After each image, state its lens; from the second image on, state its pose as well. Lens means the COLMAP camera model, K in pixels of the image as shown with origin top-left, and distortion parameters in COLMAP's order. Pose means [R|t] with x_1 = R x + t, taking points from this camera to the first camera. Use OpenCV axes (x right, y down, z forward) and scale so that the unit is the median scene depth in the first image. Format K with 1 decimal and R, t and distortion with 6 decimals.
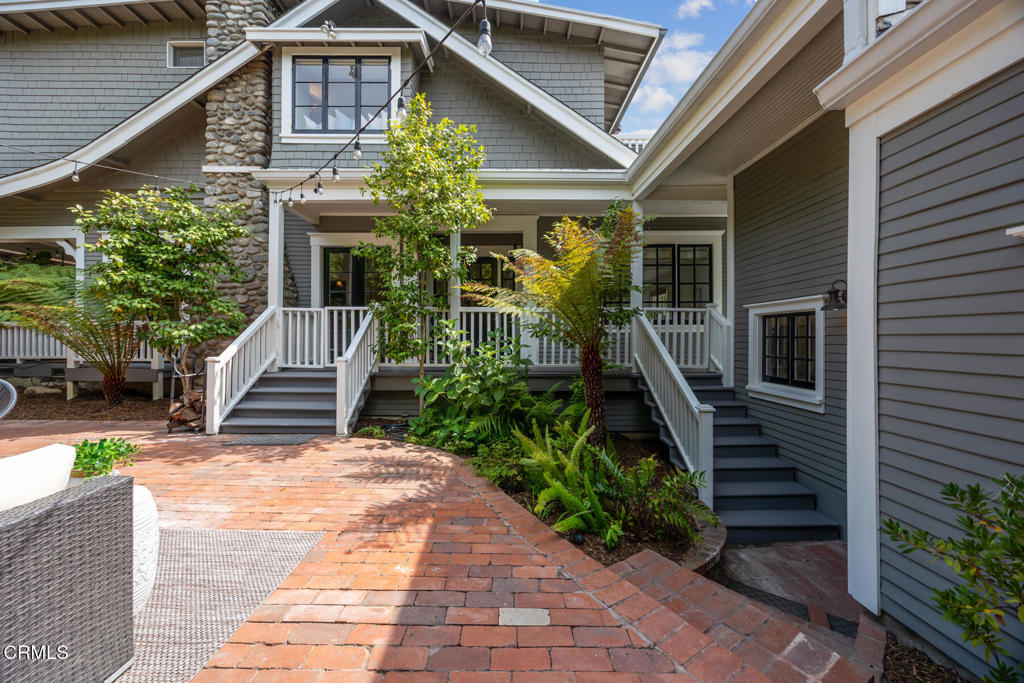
lens RADIAL K [[395.2, 0, 509.9], [0, 395.2, 336.2], [0, 0, 1]] dist [-0.003186, -0.000367]
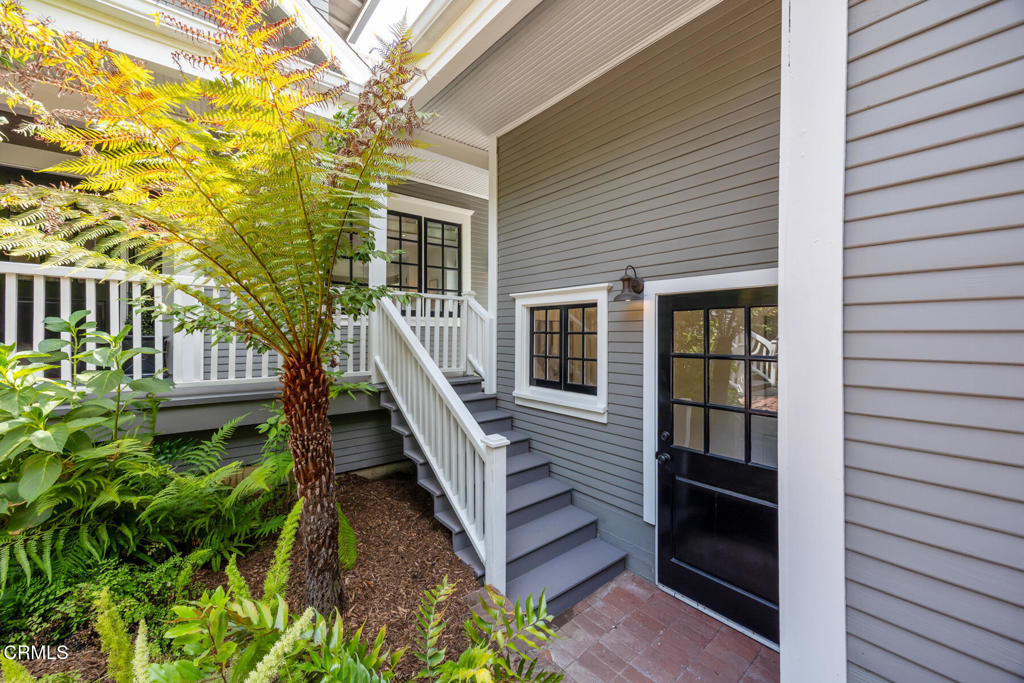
lens RADIAL K [[395.2, 0, 509.9], [0, 395.2, 336.2], [0, 0, 1]] dist [-0.003186, -0.000367]
pose [[0.780027, -0.001383, 0.625745, 0.078511], [-0.007236, 0.999911, 0.011230, 0.000270], [-0.625704, -0.013287, 0.779947, 0.367895]]
